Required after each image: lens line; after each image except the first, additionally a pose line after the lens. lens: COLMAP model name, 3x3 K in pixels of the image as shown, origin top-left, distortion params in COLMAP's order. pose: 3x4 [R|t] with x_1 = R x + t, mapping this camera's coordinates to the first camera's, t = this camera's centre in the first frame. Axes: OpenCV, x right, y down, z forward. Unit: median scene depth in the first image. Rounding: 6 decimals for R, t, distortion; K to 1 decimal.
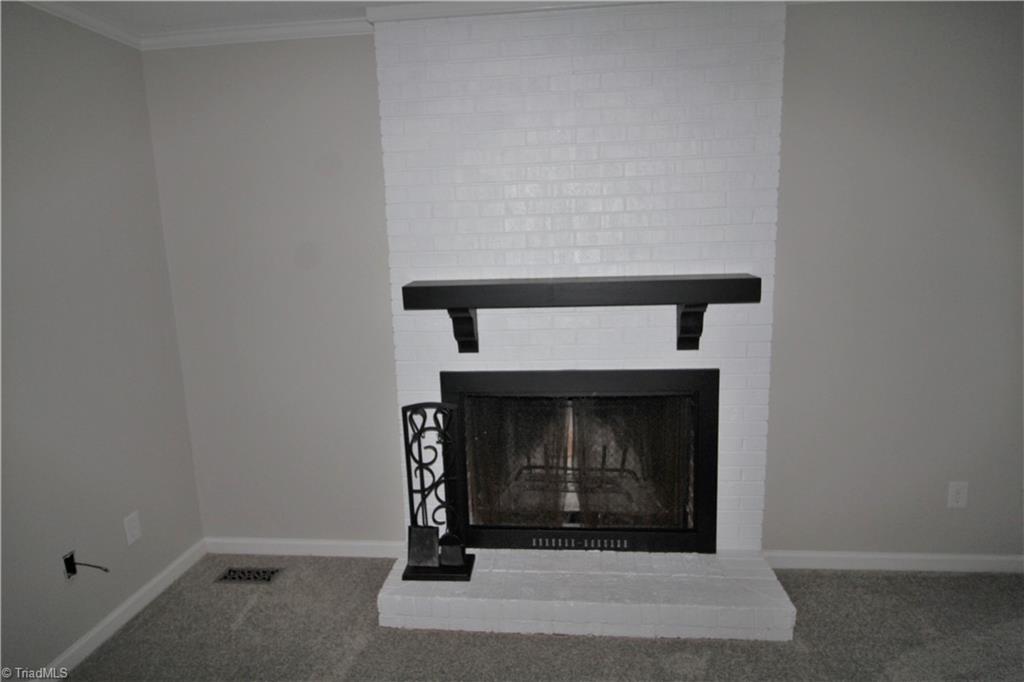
lens RADIAL K [[586.8, 0, 508.3], [0, 586.8, 339.6], [0, 0, 1]] dist [0.002693, -0.001302]
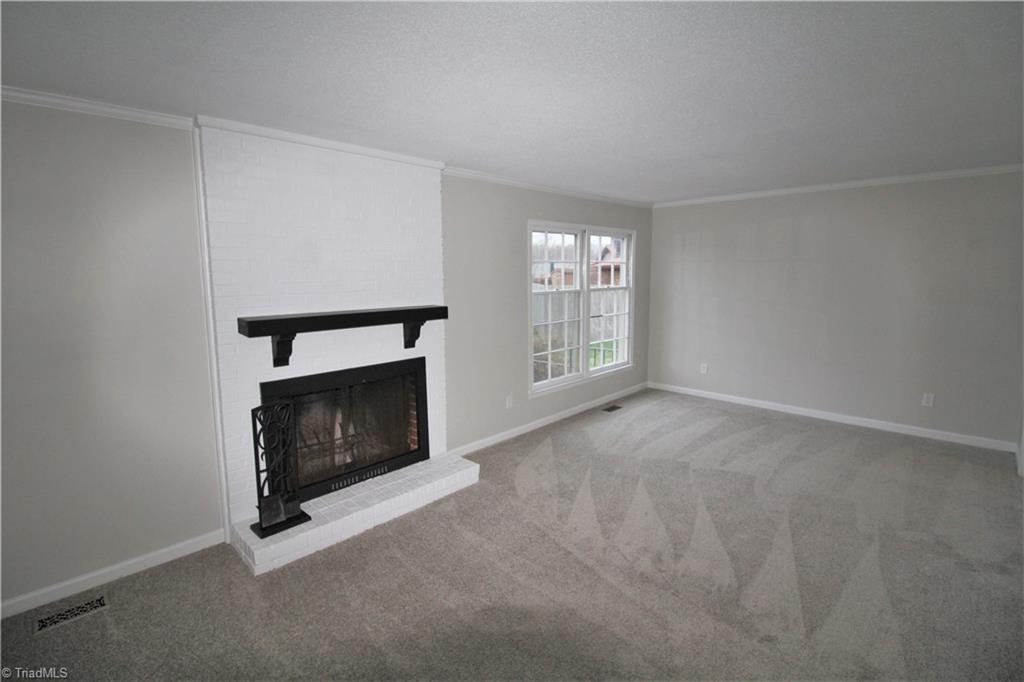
lens RADIAL K [[490.1, 0, 515.1], [0, 490.1, 333.7], [0, 0, 1]] dist [0.001032, -0.000937]
pose [[0.616468, -0.073894, 0.783905, -0.656056], [0.121223, 0.992624, -0.001762, 0.015469], [-0.777992, 0.096114, 0.620878, -0.187610]]
